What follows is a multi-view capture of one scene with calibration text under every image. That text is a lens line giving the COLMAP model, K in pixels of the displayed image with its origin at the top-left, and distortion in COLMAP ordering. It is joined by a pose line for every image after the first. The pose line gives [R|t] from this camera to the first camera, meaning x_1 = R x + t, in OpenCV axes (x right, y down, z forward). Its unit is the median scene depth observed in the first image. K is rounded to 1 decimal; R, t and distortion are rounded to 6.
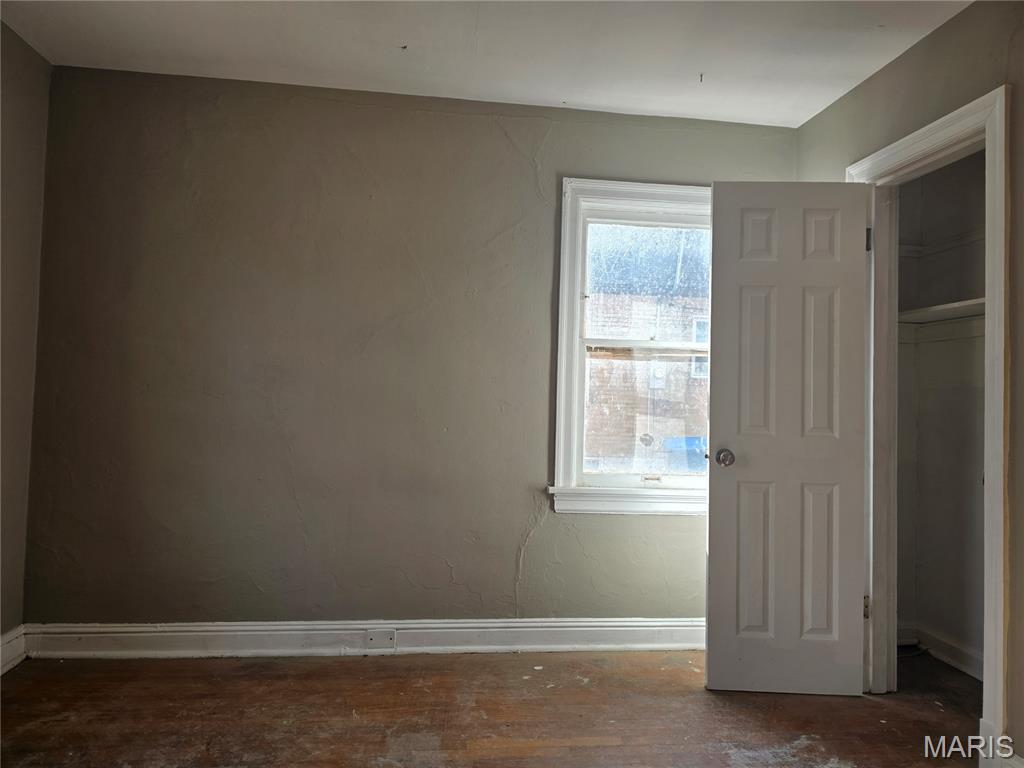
lens RADIAL K [[678.6, 0, 509.5], [0, 678.6, 380.9], [0, 0, 1]] dist [0.062425, -0.058775]
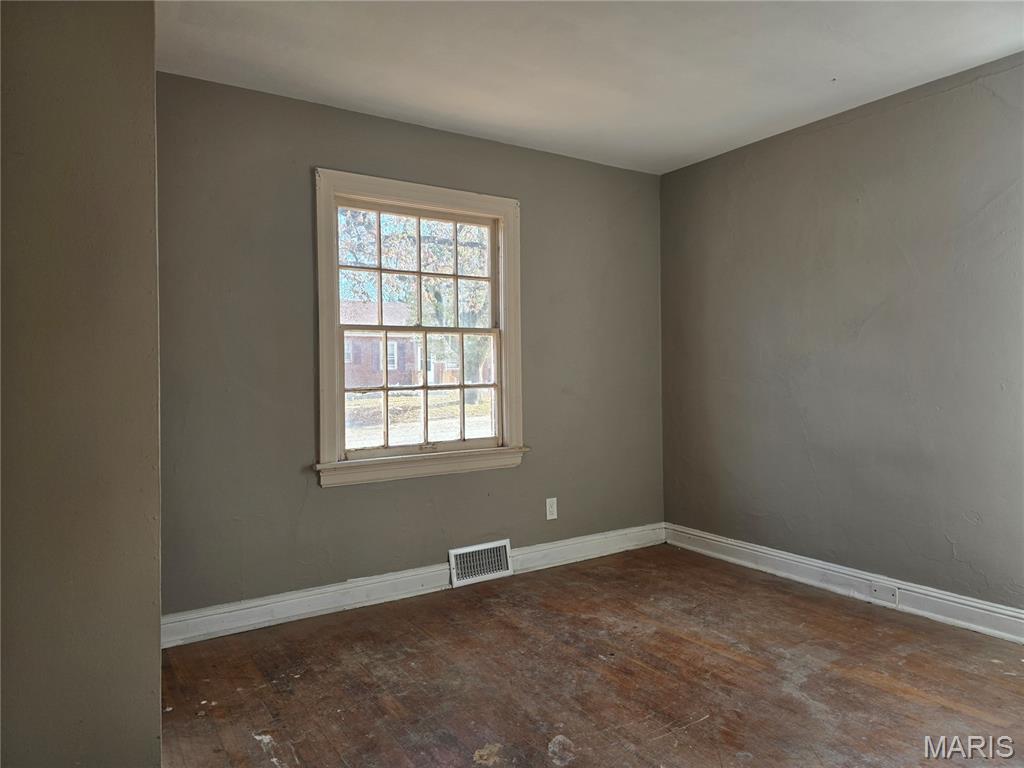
lens RADIAL K [[678.6, 0, 509.0], [0, 678.6, 385.2], [0, 0, 1]] dist [0.062425, -0.058775]
pose [[0.446203, -0.017048, -0.894769, 0.616520], [0.052871, 0.998574, 0.007340, -0.004671], [0.893369, -0.050582, 0.446468, -0.042083]]
